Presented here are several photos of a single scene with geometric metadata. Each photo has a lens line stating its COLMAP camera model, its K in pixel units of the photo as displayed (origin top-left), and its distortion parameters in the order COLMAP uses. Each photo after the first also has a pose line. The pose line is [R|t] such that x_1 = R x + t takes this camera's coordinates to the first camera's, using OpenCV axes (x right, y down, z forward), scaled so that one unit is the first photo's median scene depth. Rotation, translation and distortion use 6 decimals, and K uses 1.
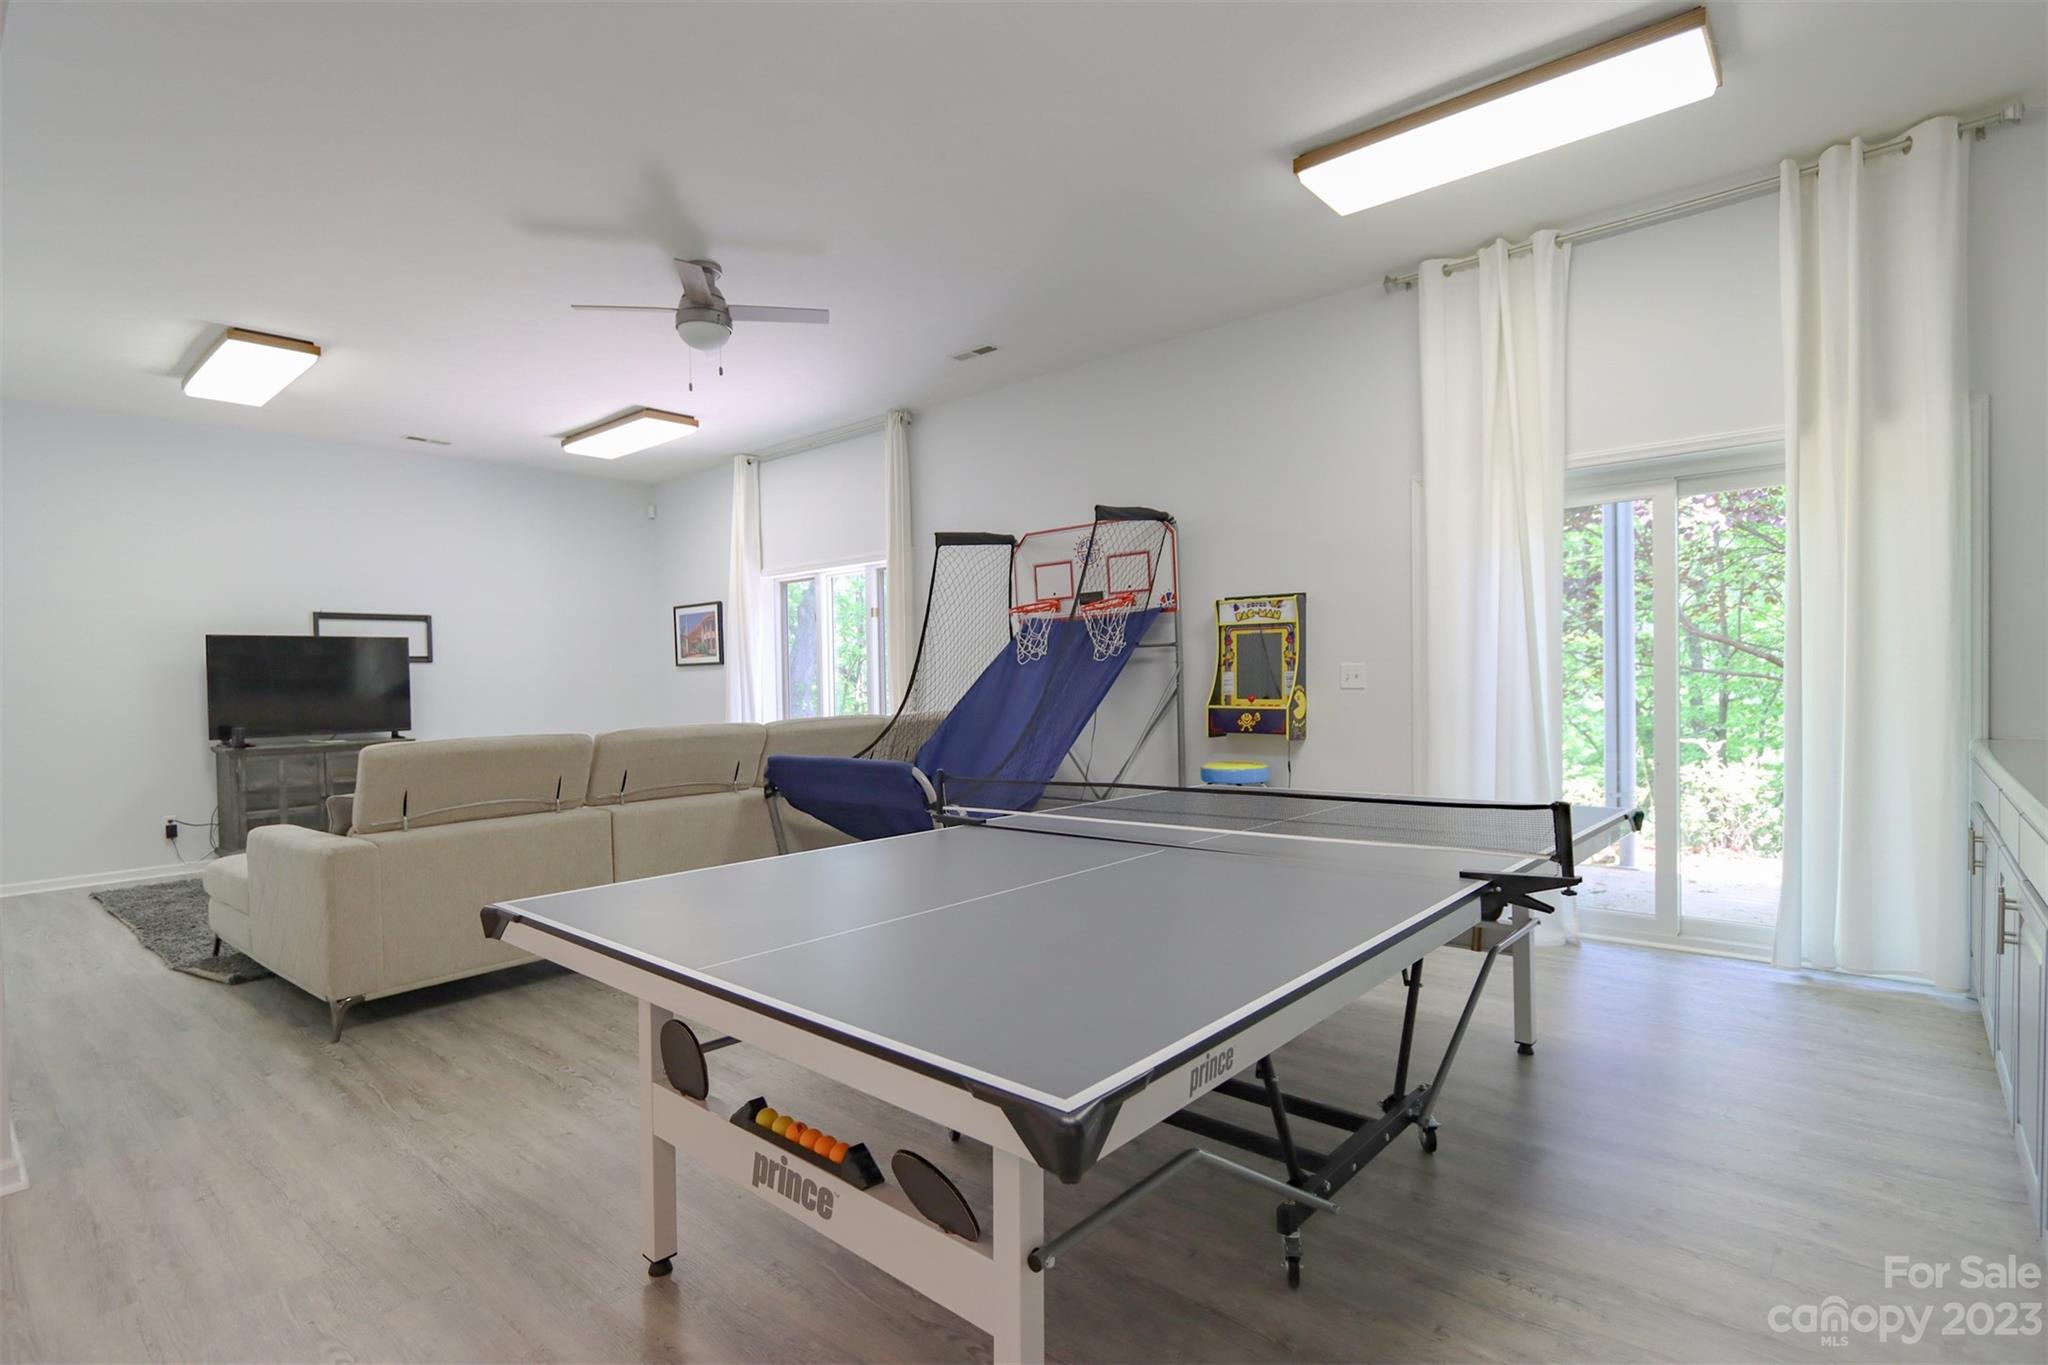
lens RADIAL K [[991.3, 0, 1024.0], [0, 991.3, 682.5], [0, 0, 1]] dist [-0.000239, -0.000035]
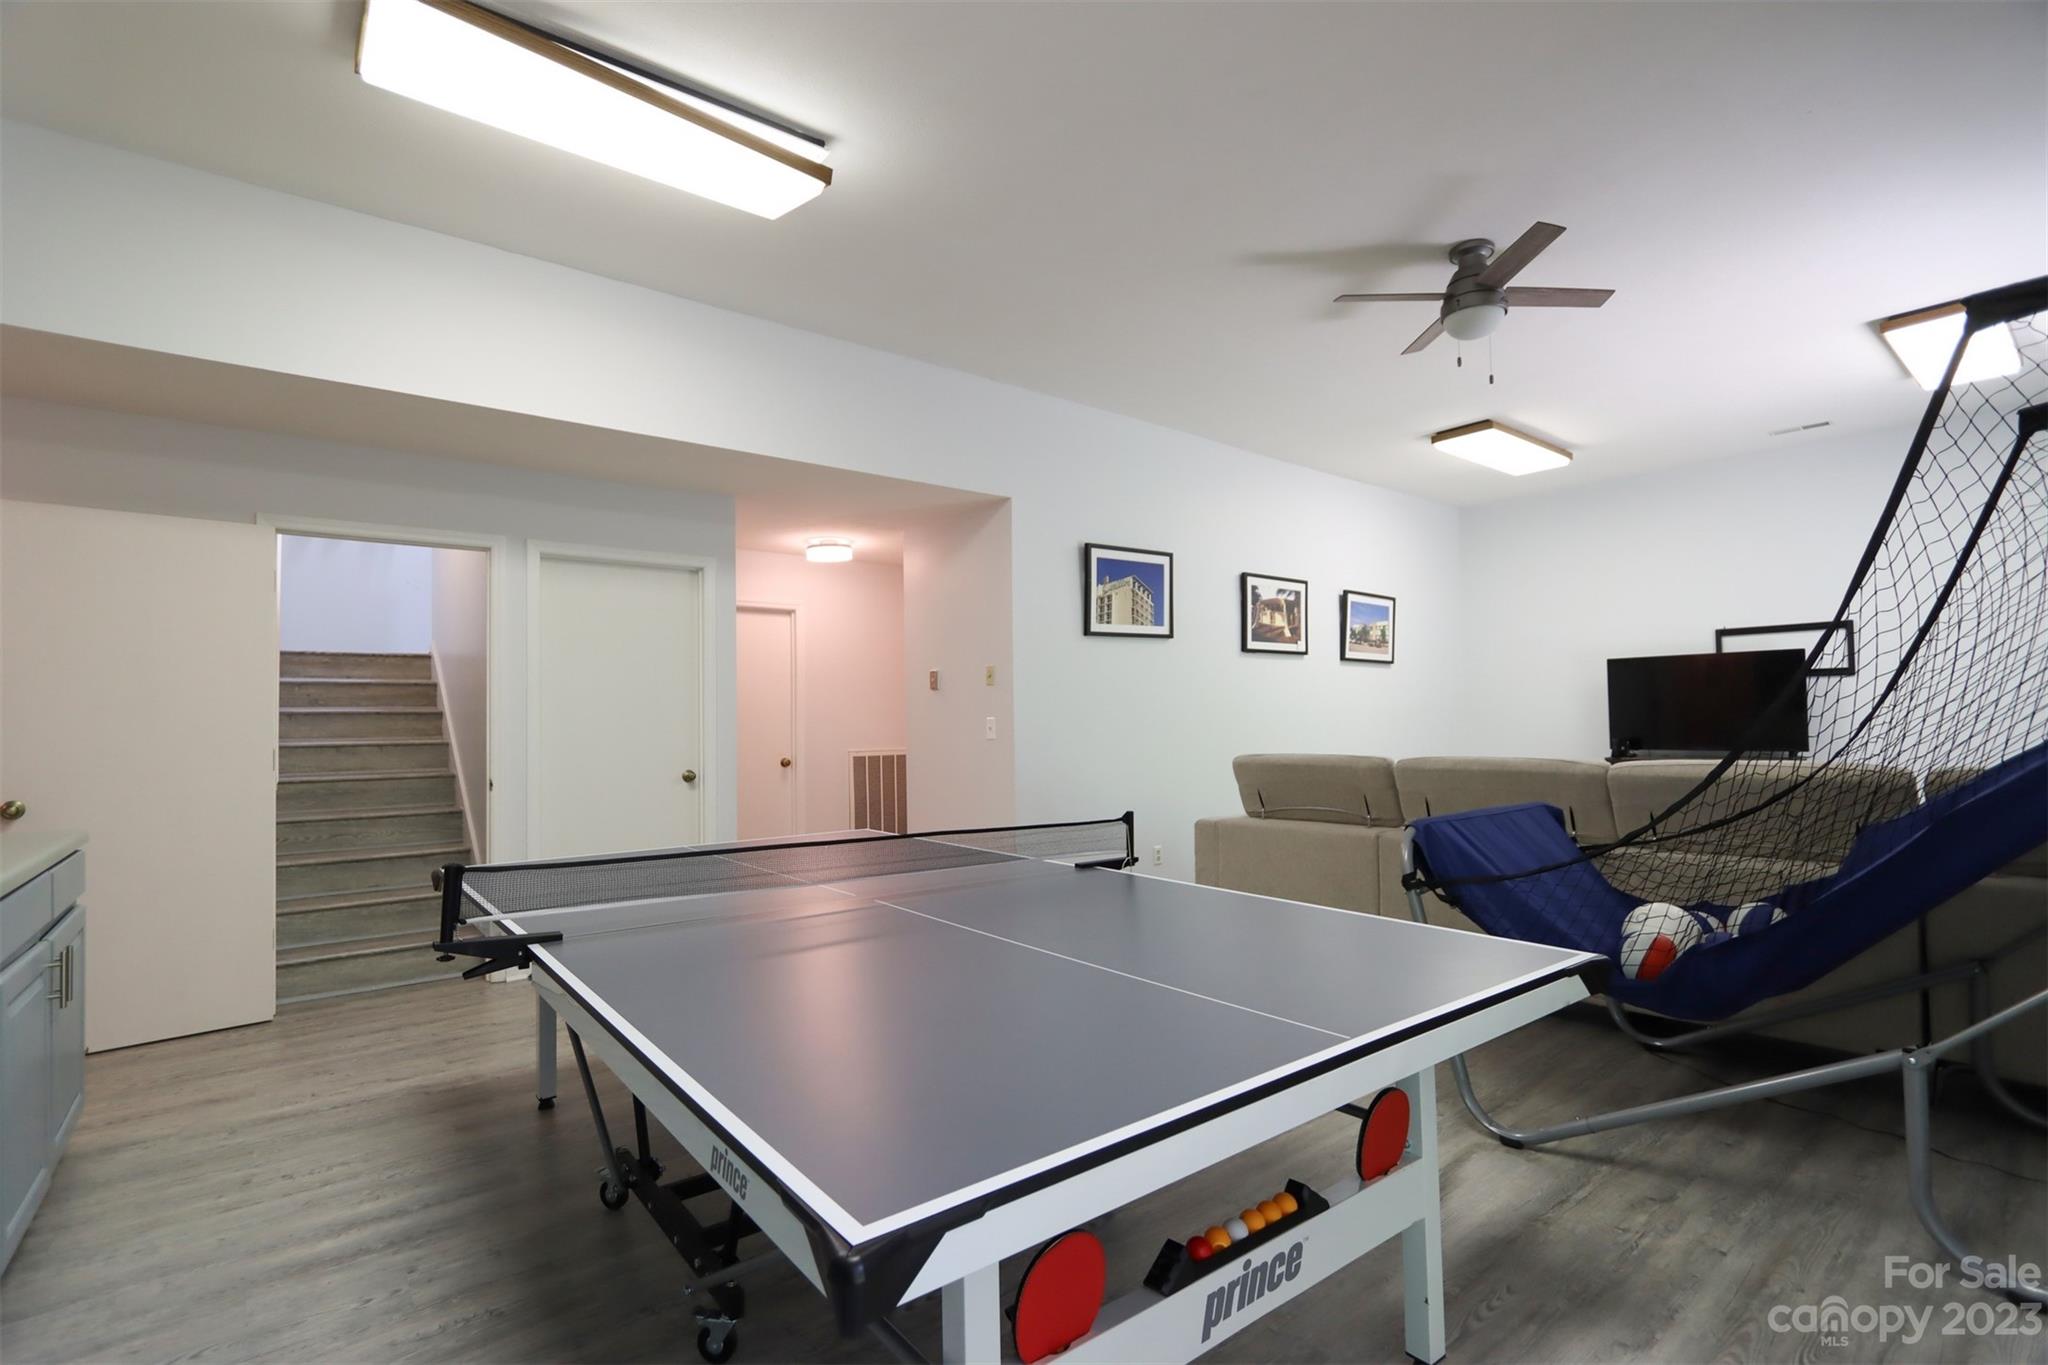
lens RADIAL K [[957.5, 0, 1024.0], [0, 957.5, 682.5], [0, 0, 1]] dist [-0.000417, -0.000089]
pose [[-0.173358, -0.017060, -0.984711, 0.594406], [0.015509, 0.999679, -0.020049, -0.012960], [0.984737, -0.018748, -0.173038, 0.741512]]
